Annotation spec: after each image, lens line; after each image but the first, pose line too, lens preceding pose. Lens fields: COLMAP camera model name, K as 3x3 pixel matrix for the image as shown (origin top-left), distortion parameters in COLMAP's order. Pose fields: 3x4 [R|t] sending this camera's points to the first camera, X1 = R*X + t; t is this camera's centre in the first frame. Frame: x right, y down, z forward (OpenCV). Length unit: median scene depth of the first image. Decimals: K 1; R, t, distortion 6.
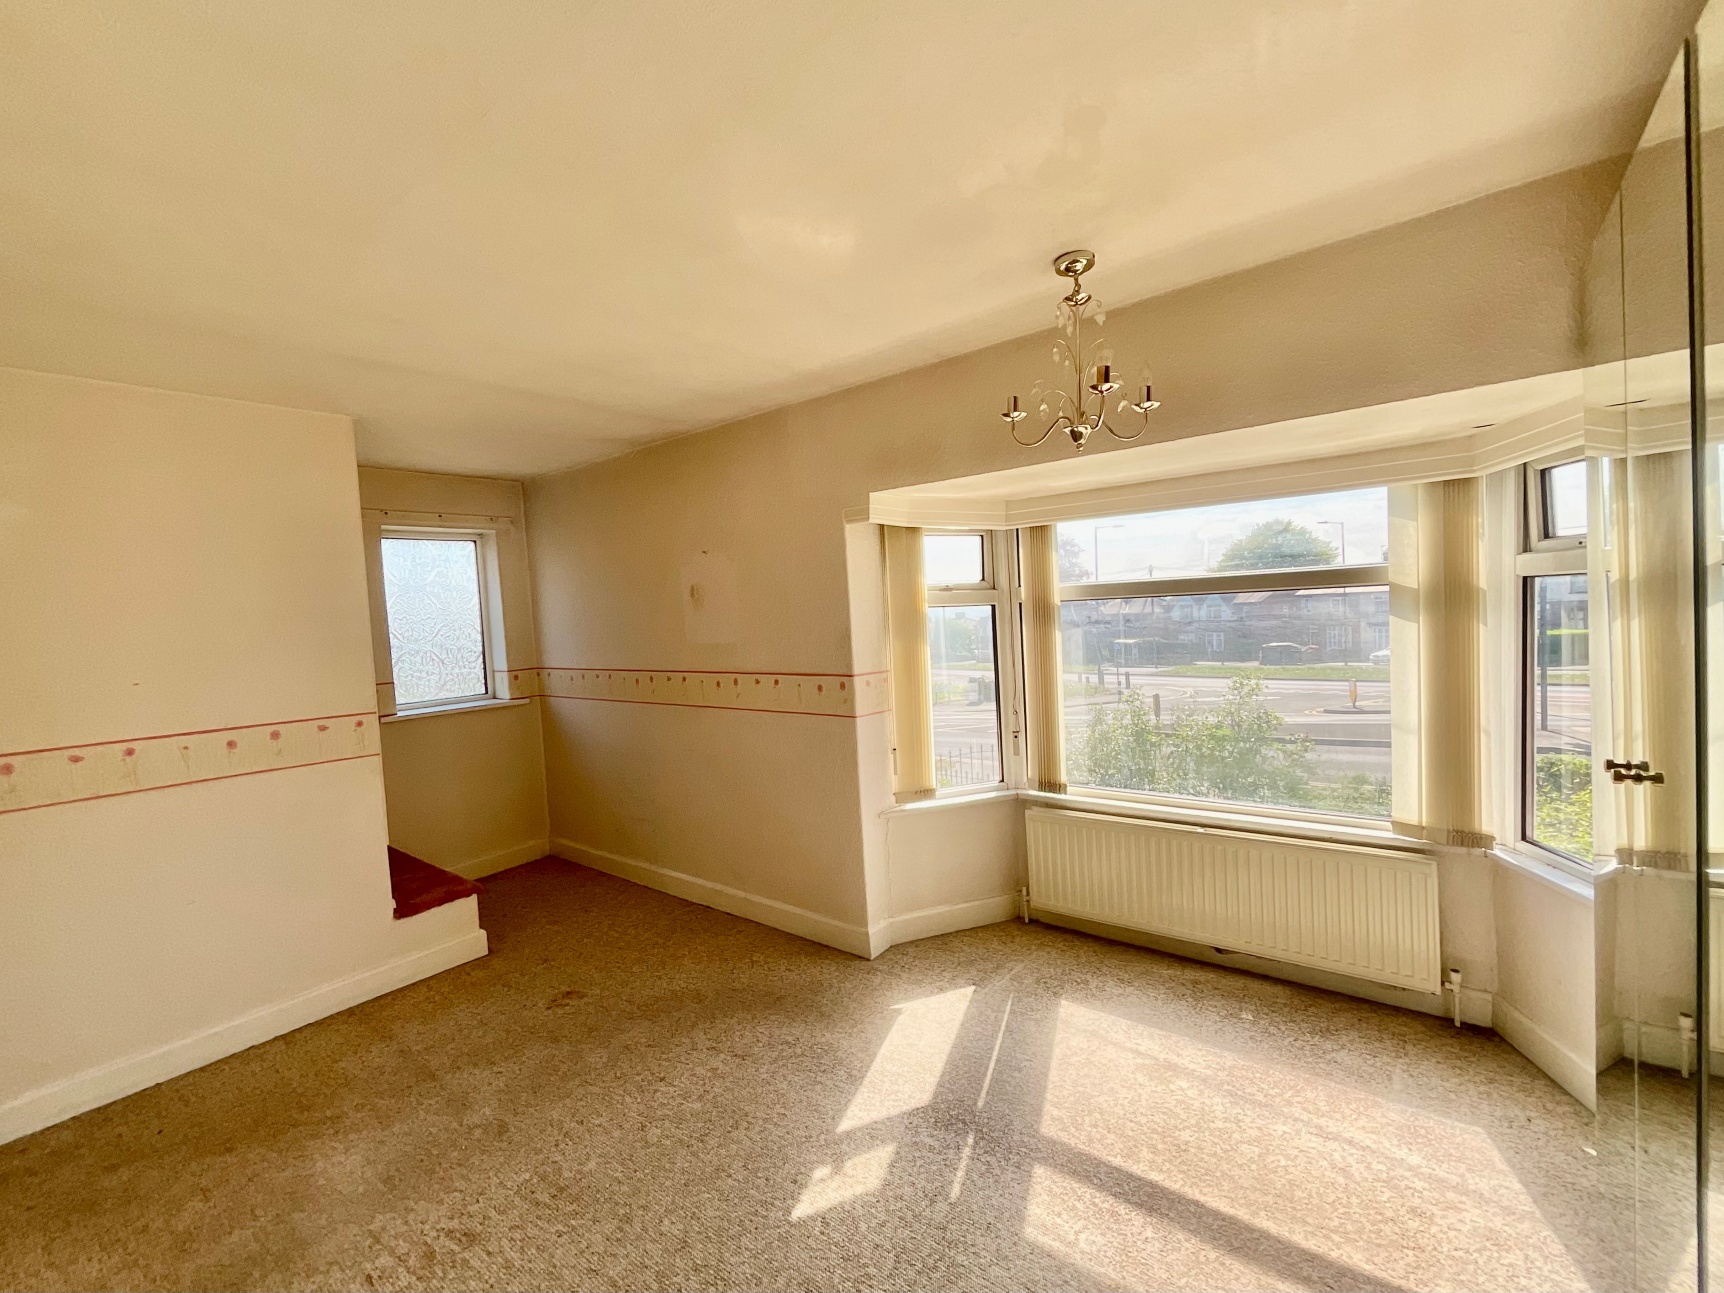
lens RADIAL K [[750.7, 0, 855.8], [0, 750.7, 647.9], [0, 0, 1]] dist [0.001141, 0.000117]
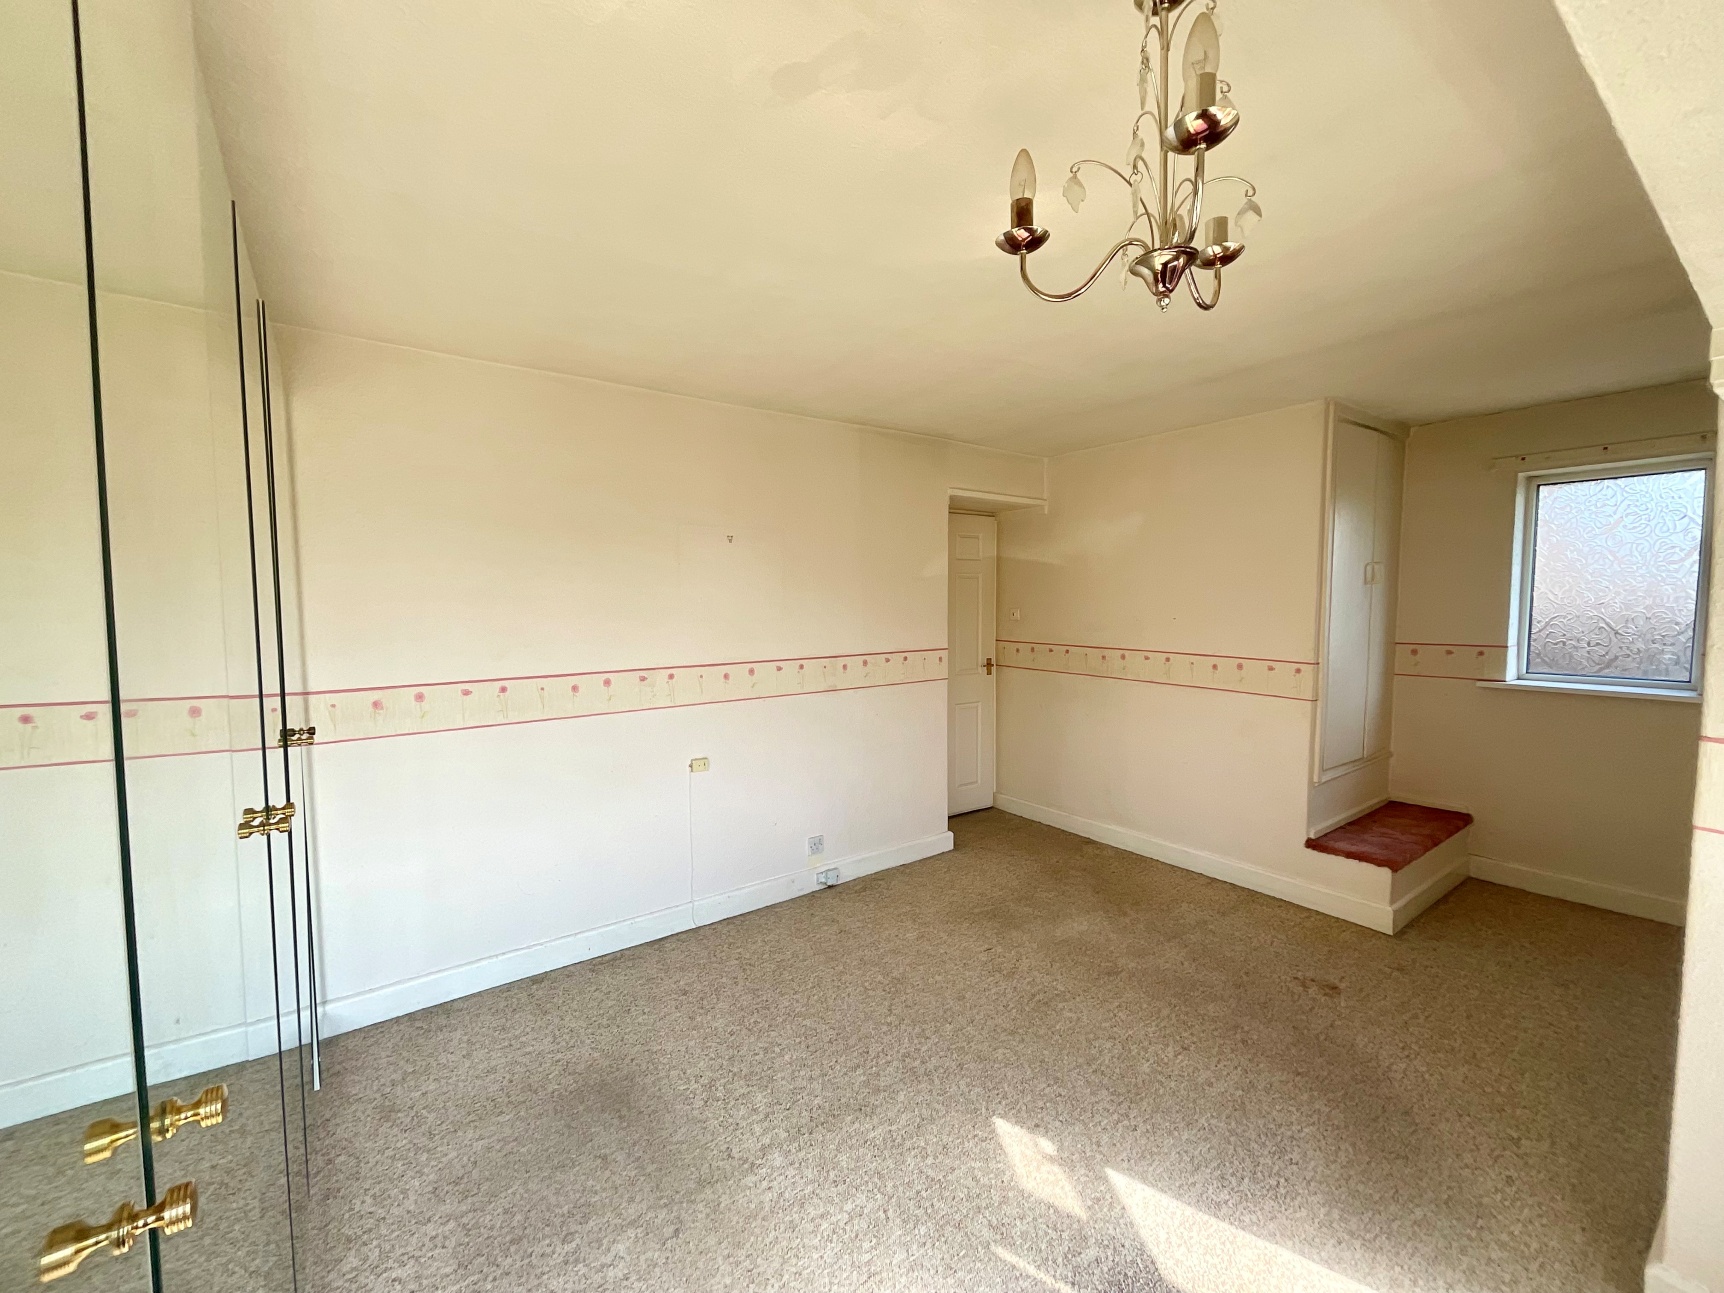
lens RADIAL K [[695.1, 0, 862.0], [0, 695.1, 646.5], [0, 0, 1]] dist [-0.002594, -0.000039]
pose [[-0.271519, 0.122236, -0.954639, 0.684347], [-0.027472, 0.990513, 0.134643, -0.078716], [0.962041, 0.062784, -0.265585, 0.784940]]
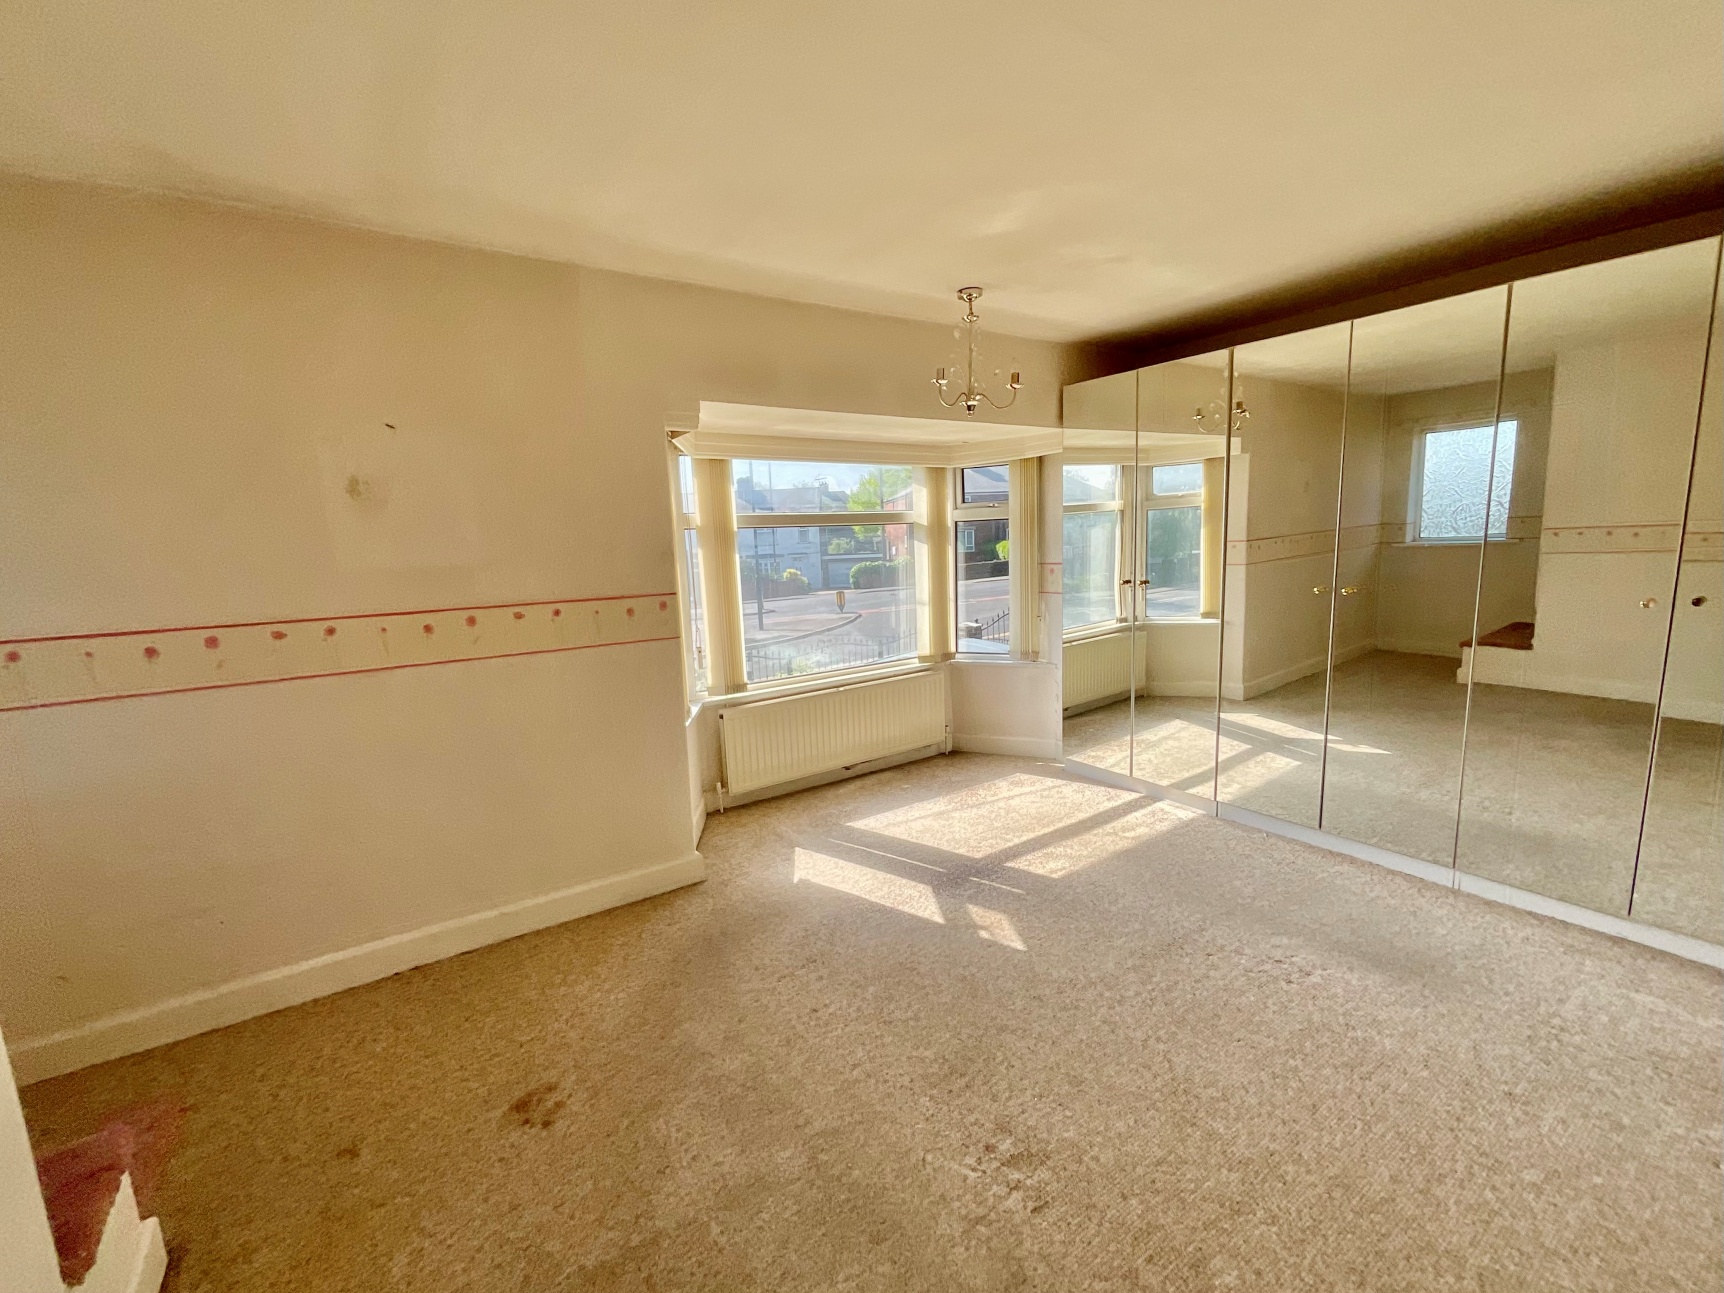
lens RADIAL K [[728.0, 0, 868.2], [0, 728.0, 649.6], [0, 0, 1]] dist [-0.001956, 0.000088]
pose [[0.288916, -0.105338, 0.951542, -1.038844], [0.072648, 0.993475, 0.087922, 0.056534], [-0.954594, 0.043726, 0.294683, 0.644848]]
